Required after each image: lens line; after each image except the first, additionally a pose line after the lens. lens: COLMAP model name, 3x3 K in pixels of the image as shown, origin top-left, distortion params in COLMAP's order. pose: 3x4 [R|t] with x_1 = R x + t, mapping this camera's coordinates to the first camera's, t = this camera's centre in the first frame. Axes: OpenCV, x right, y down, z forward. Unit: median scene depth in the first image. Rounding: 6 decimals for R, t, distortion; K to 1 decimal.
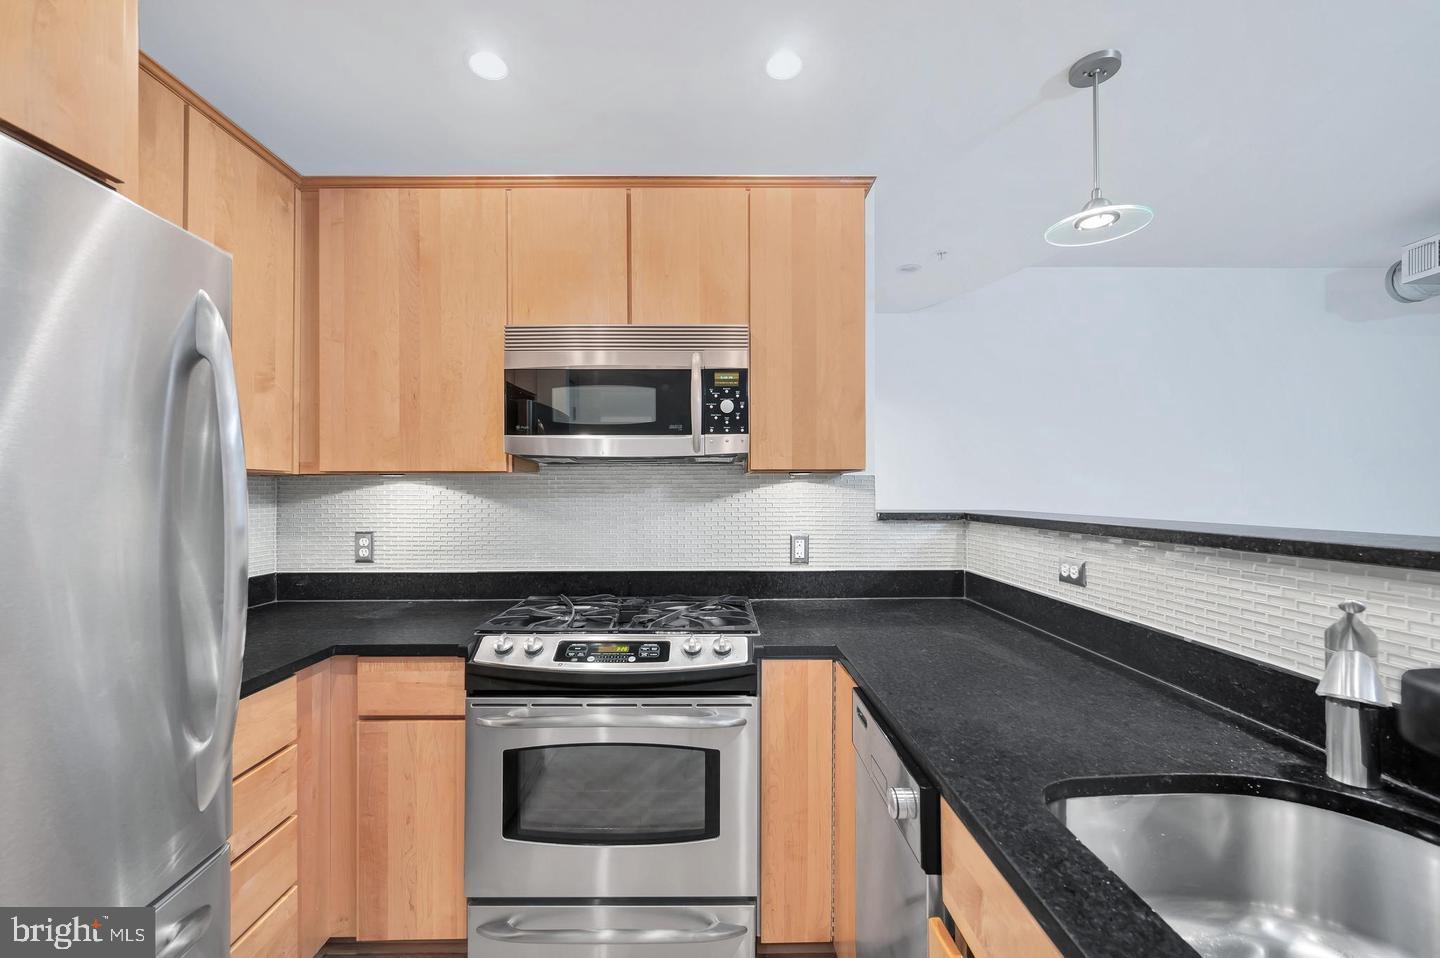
lens RADIAL K [[595.4, 0, 714.6], [0, 595.4, 484.0], [0, 0, 1]] dist [0.000080, -0.002690]
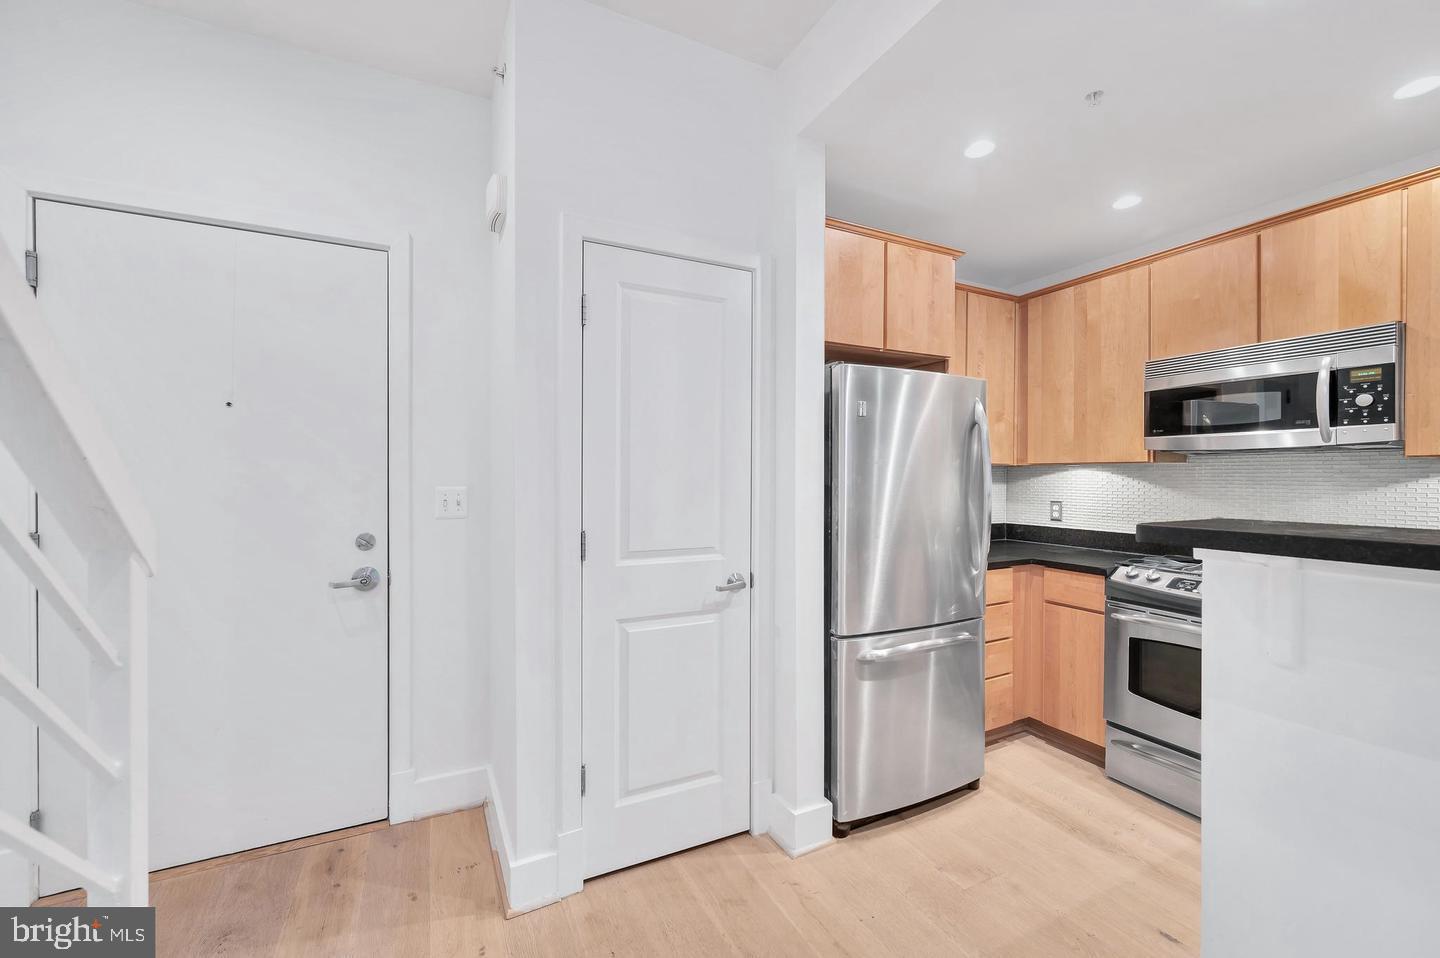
lens RADIAL K [[579.1, 0, 716.7], [0, 579.1, 481.3], [0, 0, 1]] dist [-0.003364, 0.000354]
pose [[0.444015, 0.010852, -0.895953, 0.451771], [0.005632, 0.999873, 0.014902, -0.000935], [0.896001, -0.011663, 0.443898, -0.569677]]
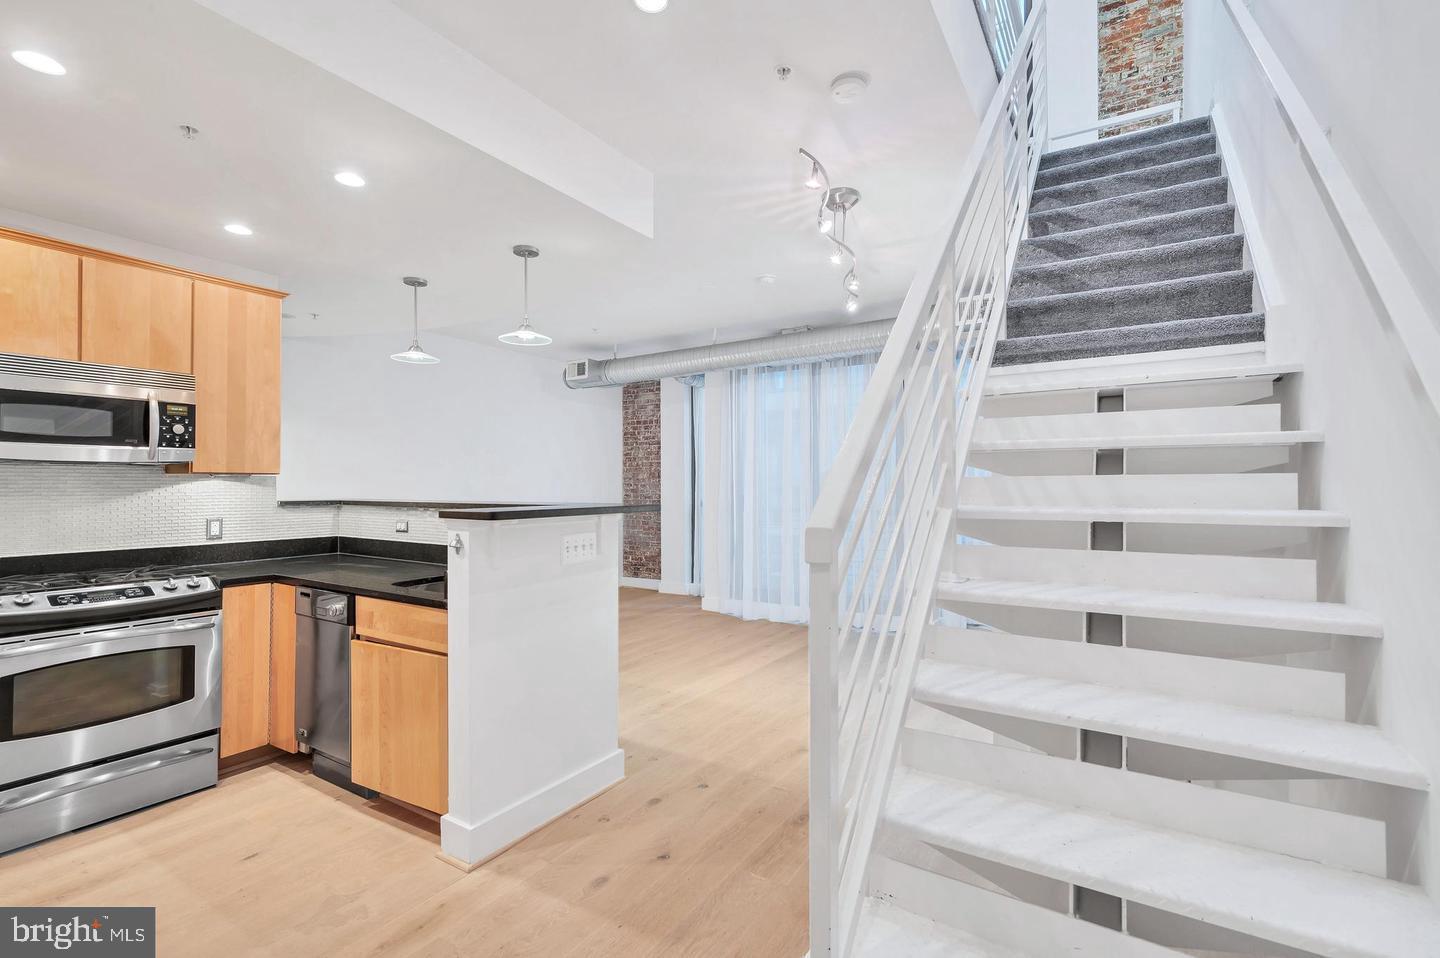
lens RADIAL K [[639.4, 0, 729.9], [0, 639.4, 484.2], [0, 0, 1]] dist [-0.002810, -0.001162]
pose [[0.523664, 0.006039, 0.851904, -0.606212], [-0.010097, 0.999949, -0.000882, -0.006838], [-0.851865, -0.008140, 0.523698, -0.986284]]
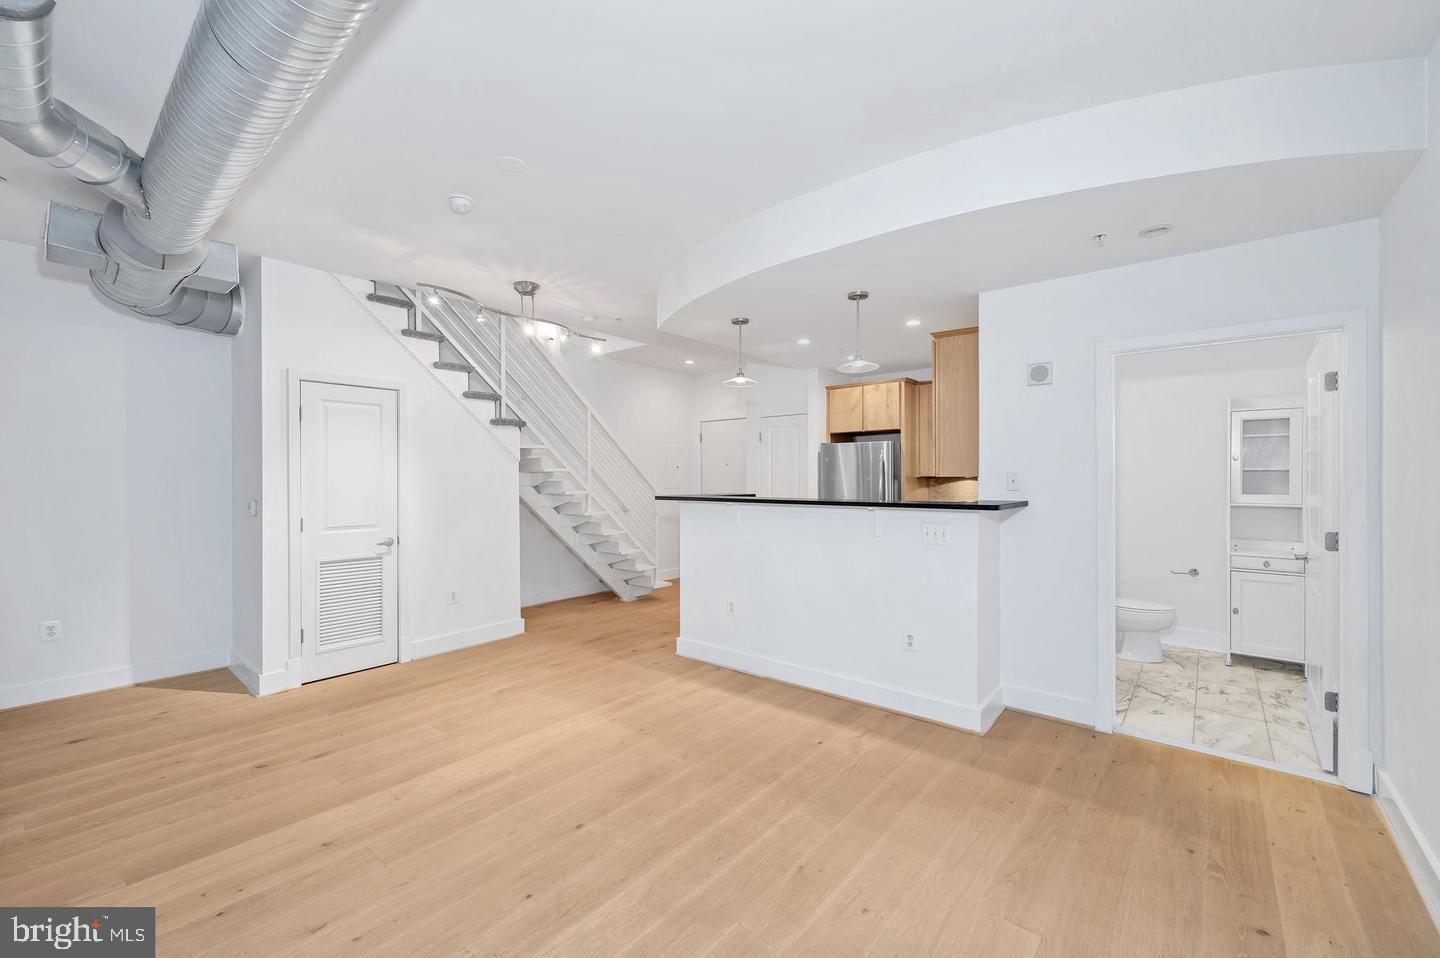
lens RADIAL K [[579.1, 0, 712.5], [0, 579.1, 476.0], [0, 0, 1]] dist [-0.003364, 0.000354]
pose [[-0.657938, 0.003205, -0.753065, 2.366724], [0.012915, 0.999892, -0.007028, -0.020075], [0.752961, -0.014350, -0.657909, 1.811310]]
